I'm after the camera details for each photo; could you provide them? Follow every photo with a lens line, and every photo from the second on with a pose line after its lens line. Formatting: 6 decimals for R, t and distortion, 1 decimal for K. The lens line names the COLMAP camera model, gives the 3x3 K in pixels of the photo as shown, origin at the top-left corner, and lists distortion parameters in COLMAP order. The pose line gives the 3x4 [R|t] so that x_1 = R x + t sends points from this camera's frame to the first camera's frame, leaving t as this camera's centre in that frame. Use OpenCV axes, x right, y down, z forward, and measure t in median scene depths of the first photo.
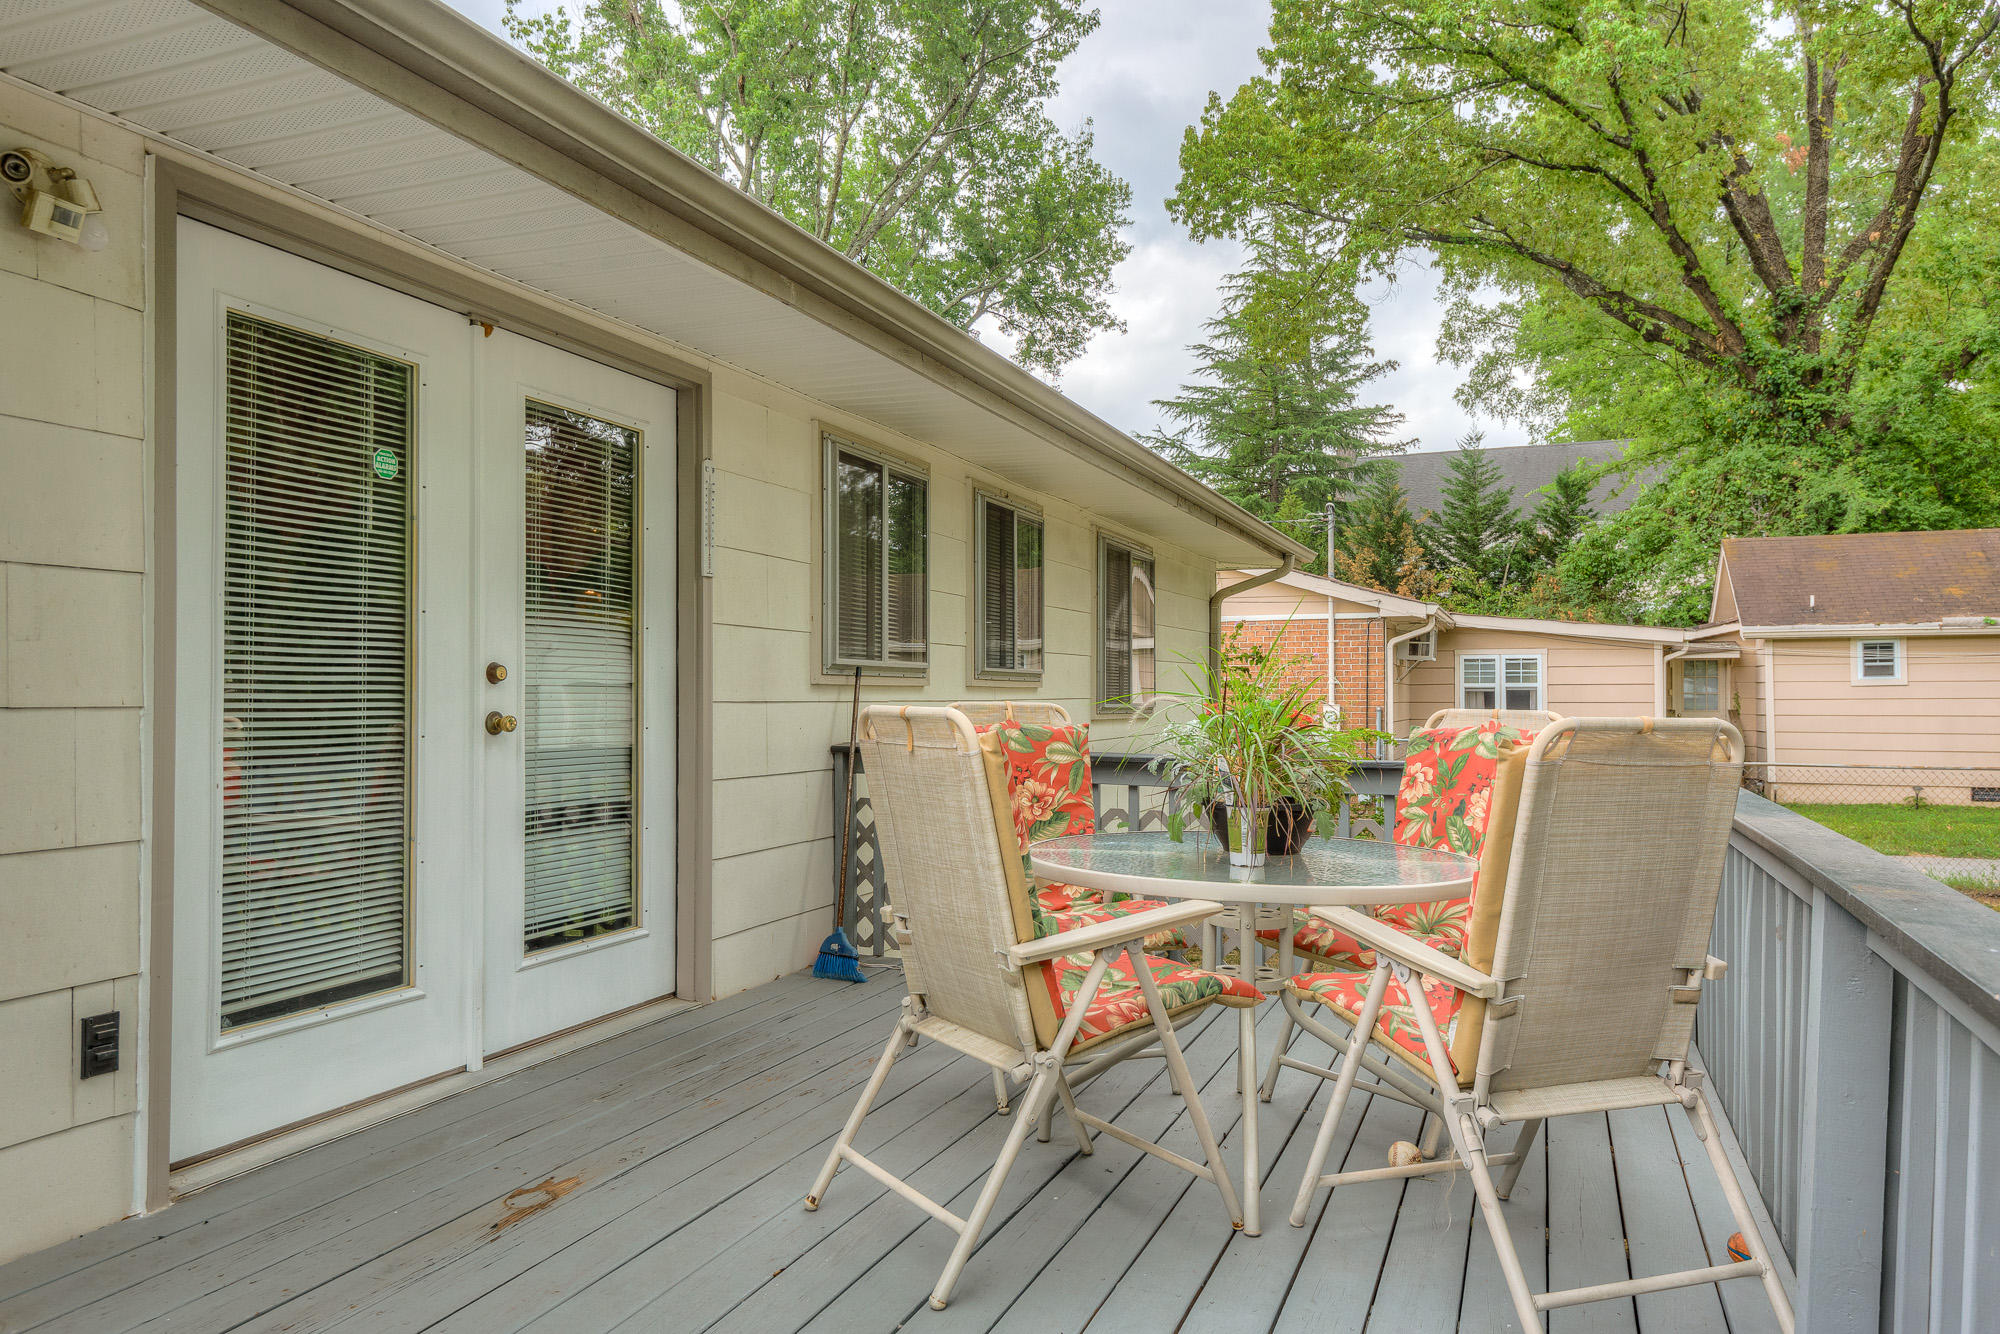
lens RADIAL K [[1312.4, 0, 992.1], [0, 1312.4, 677.0], [0, 0, 1]] dist [0.029139, -0.010346]
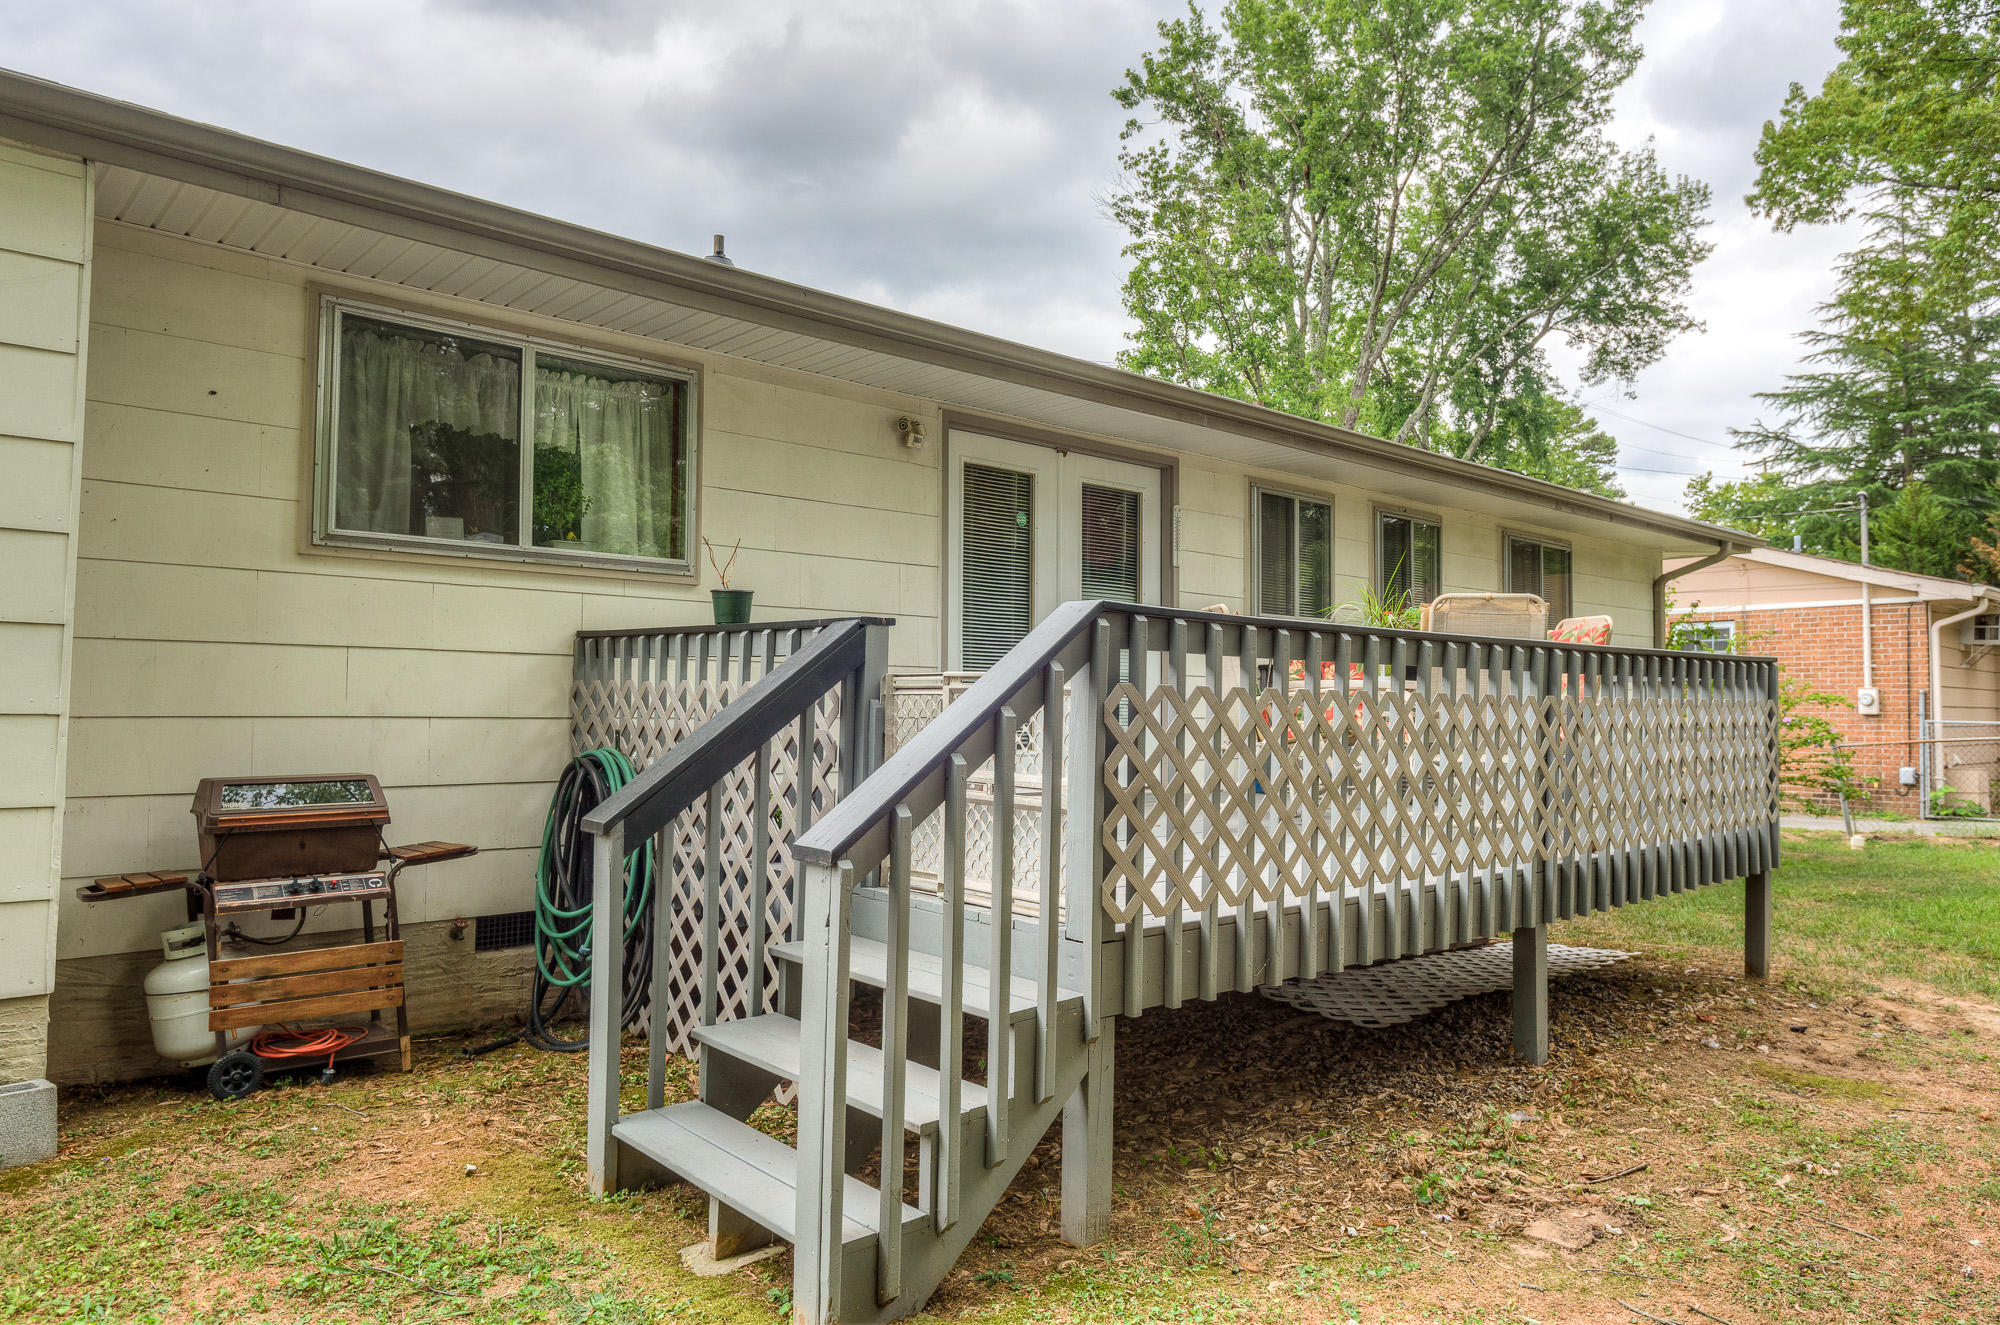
lens RADIAL K [[1312.4, 0, 1002.0], [0, 1312.4, 657.3], [0, 0, 1]] dist [0.029139, -0.010346]
pose [[0.897273, -0.011726, -0.441320, 0.066799], [-0.002755, 0.999479, -0.032158, 0.019794], [0.441468, 0.030071, 0.896773, -0.136555]]
